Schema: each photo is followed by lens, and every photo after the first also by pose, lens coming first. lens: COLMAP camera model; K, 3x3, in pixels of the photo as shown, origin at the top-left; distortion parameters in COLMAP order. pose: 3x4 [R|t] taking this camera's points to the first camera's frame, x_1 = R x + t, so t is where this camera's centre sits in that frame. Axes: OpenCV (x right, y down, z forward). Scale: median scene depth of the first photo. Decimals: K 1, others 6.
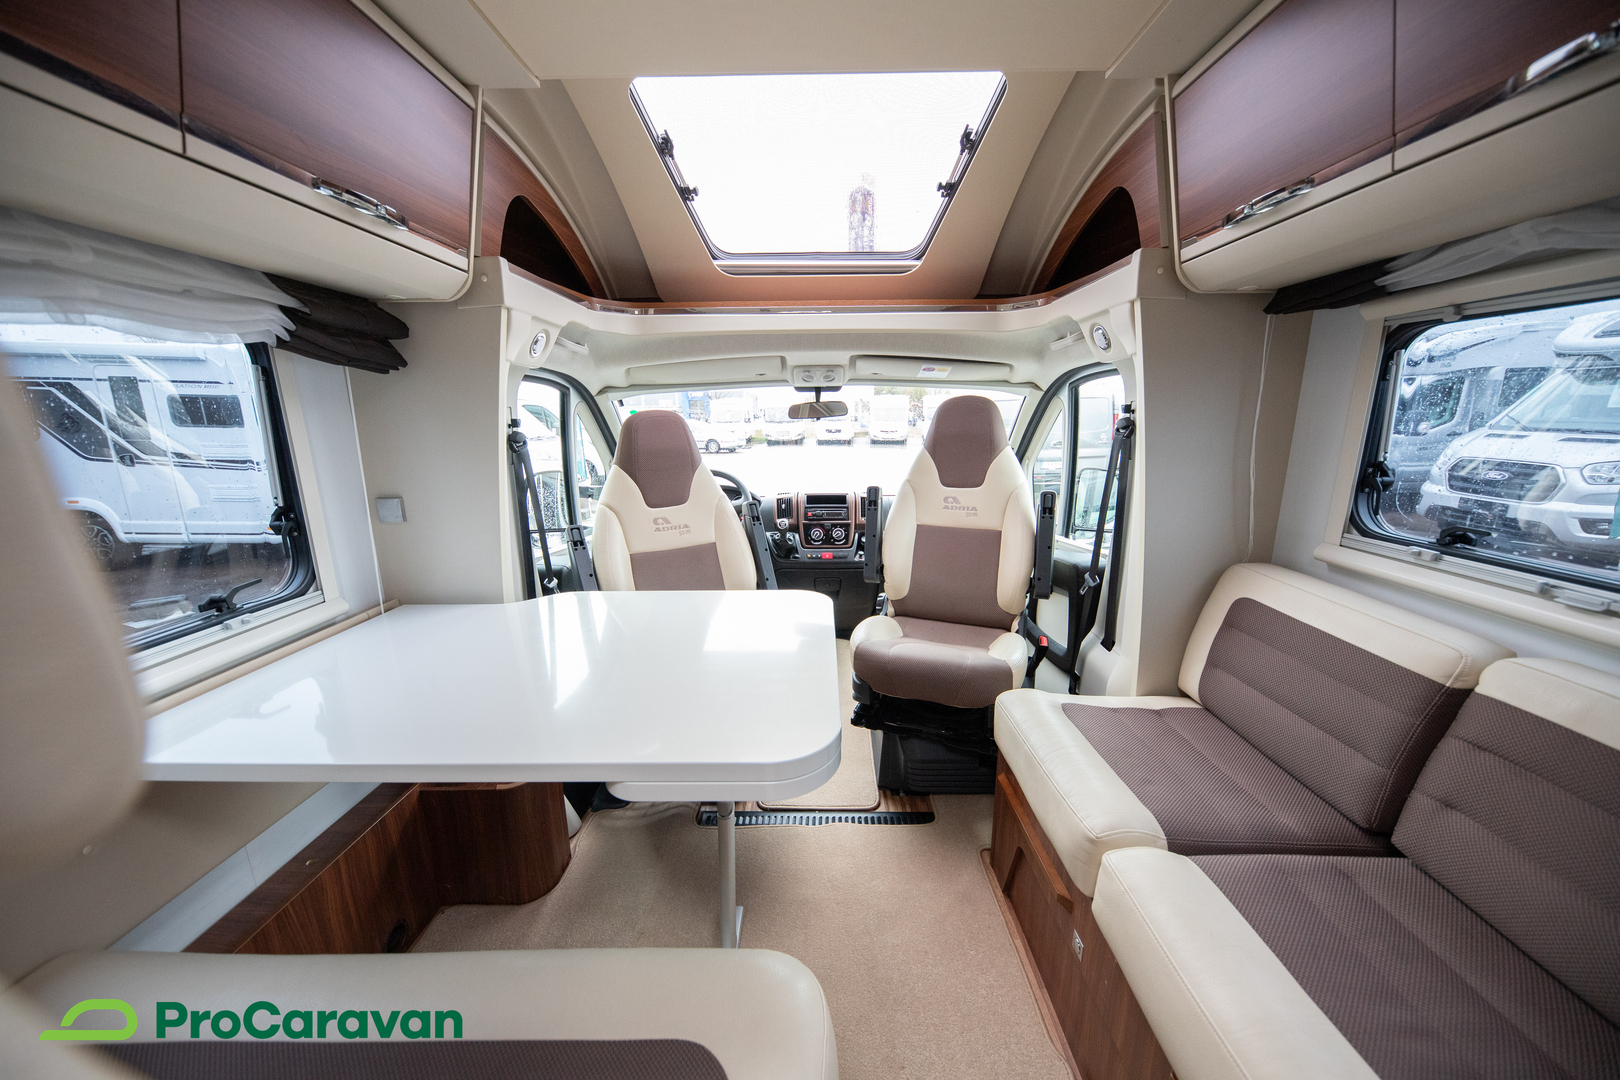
lens RADIAL K [[562.8, 0, 817.6], [0, 562.8, 539.9], [0, 0, 1]] dist [-0.006262, -0.000684]
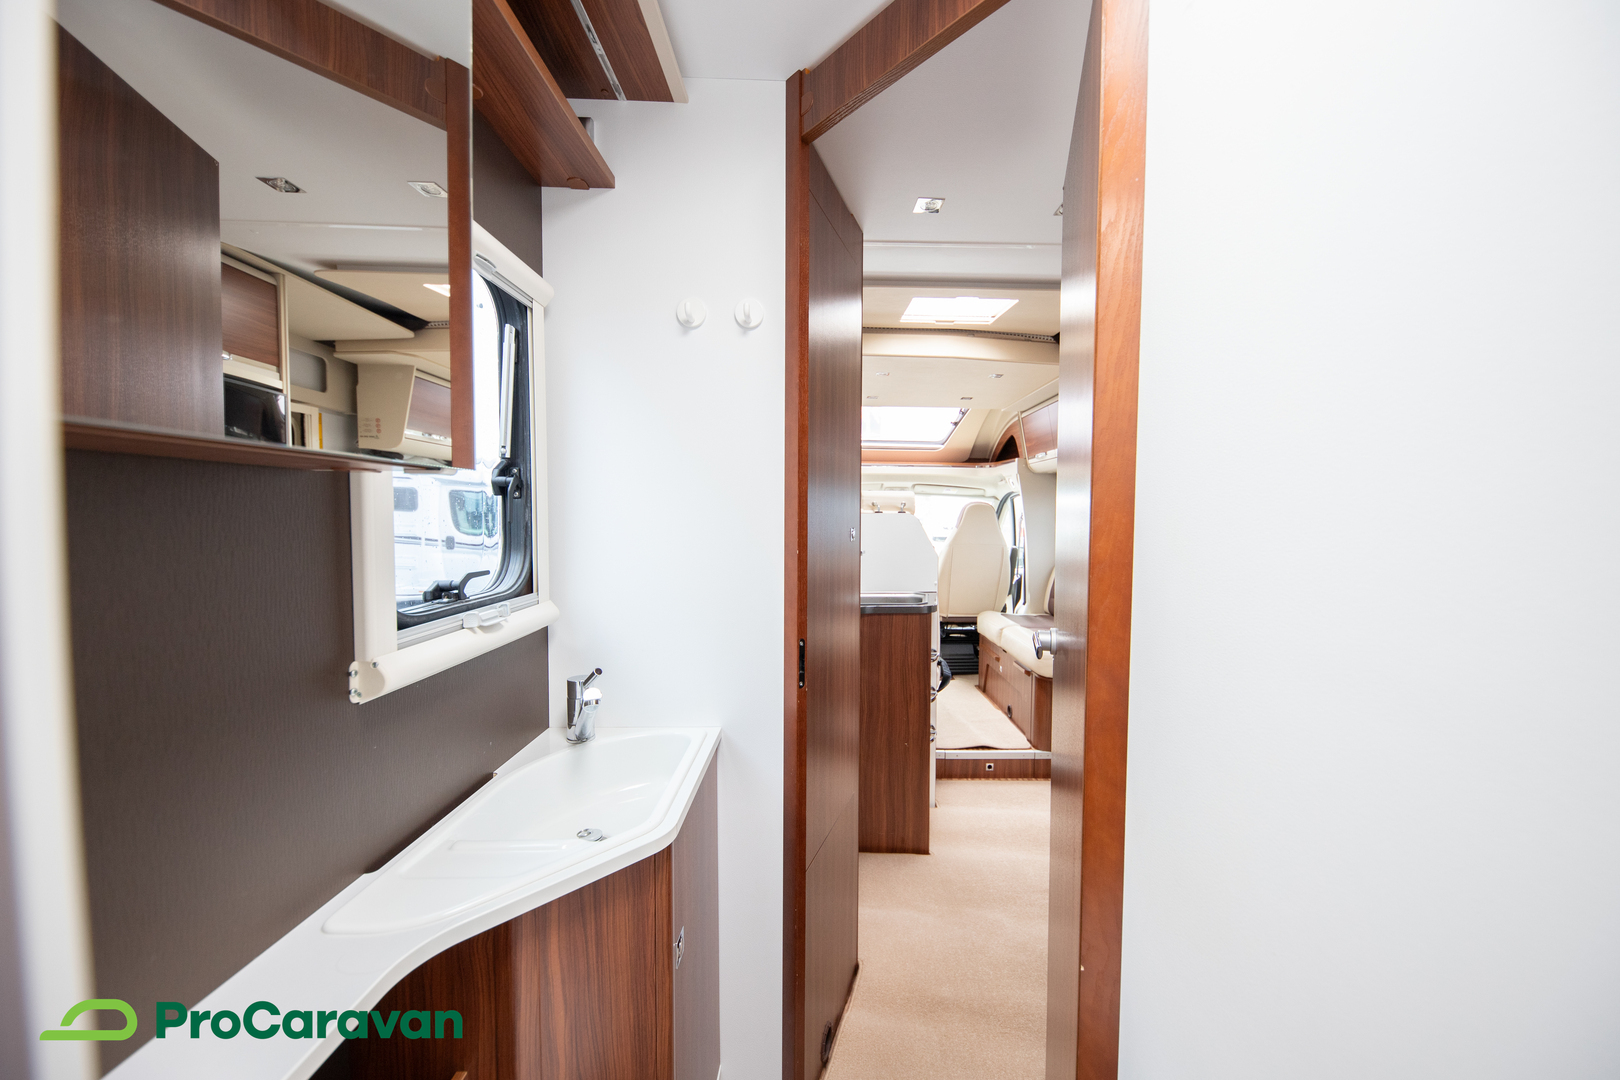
lens RADIAL K [[562.8, 0, 844.5], [0, 562.8, 533.5], [0, 0, 1]] dist [-0.006262, -0.000684]
pose [[0.999494, 0.016632, 0.027102, -0.312410], [-0.011513, 0.983755, -0.179147, 0.313095], [-0.029642, 0.178744, 0.983449, -1.337681]]
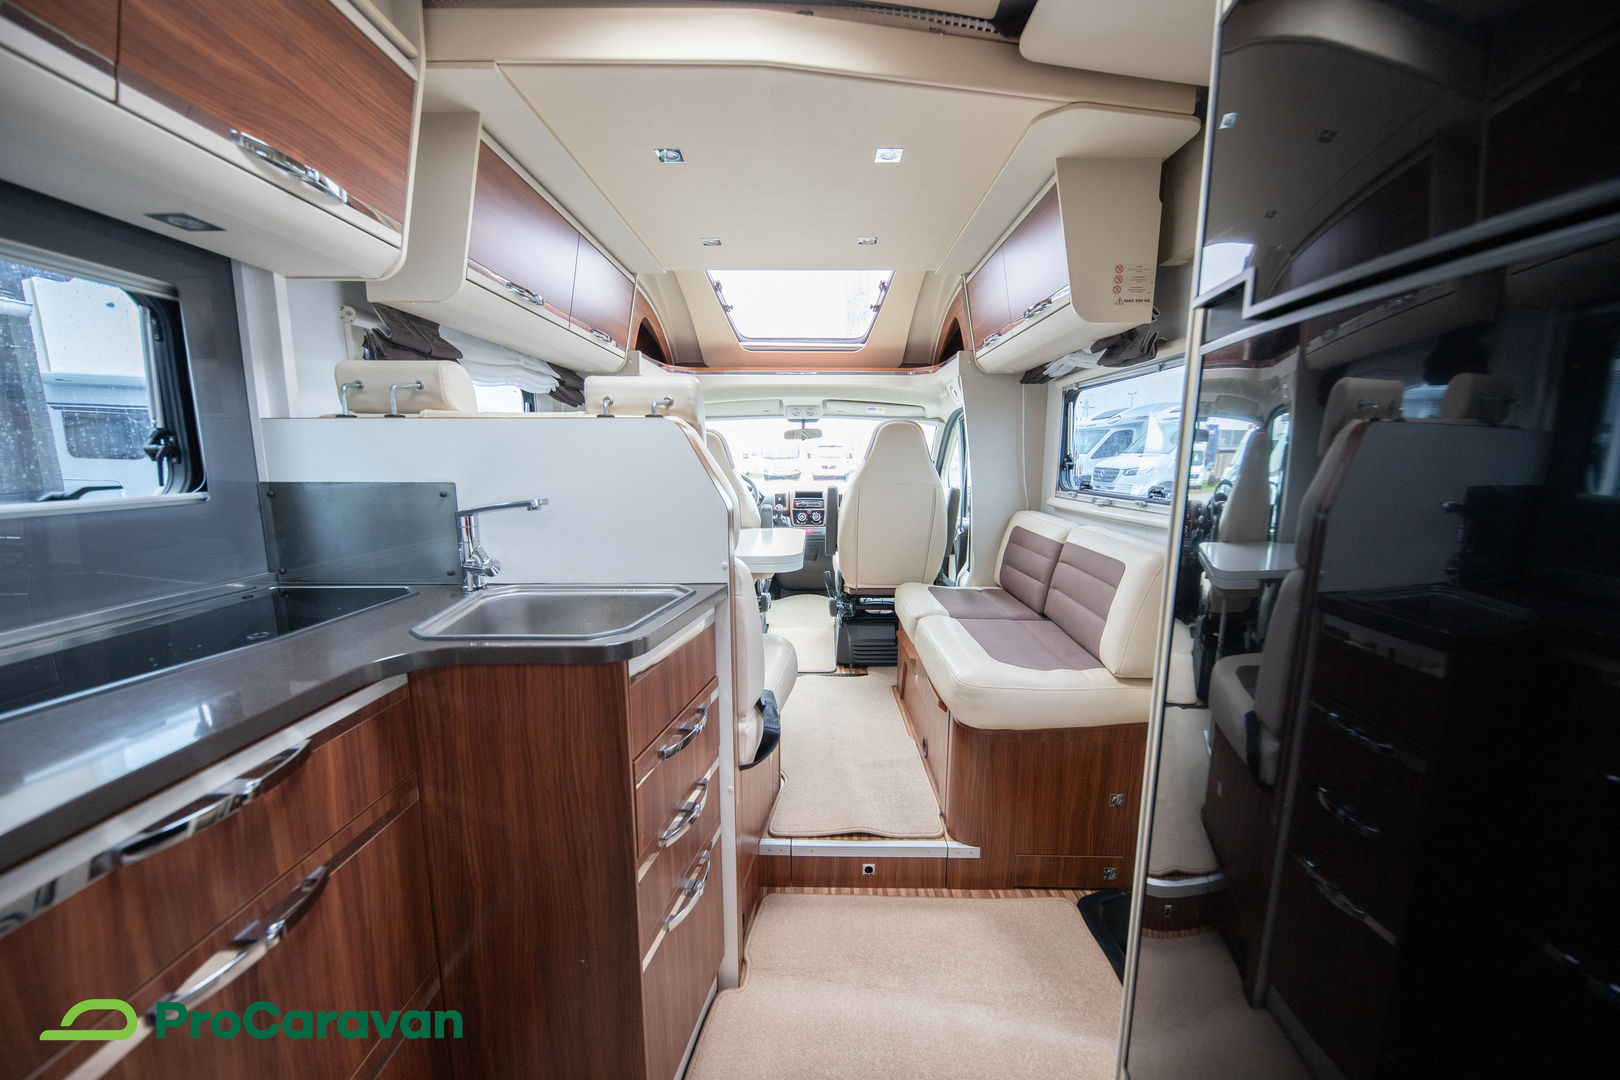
lens RADIAL K [[562.8, 0, 821.9], [0, 562.8, 532.7], [0, 0, 1]] dist [-0.006262, -0.000684]
pose [[0.999850, 0.009455, 0.014534, 0.041605], [-0.008321, 0.997058, -0.076200, 0.197711], [-0.015211, 0.076068, 0.996987, -0.656131]]
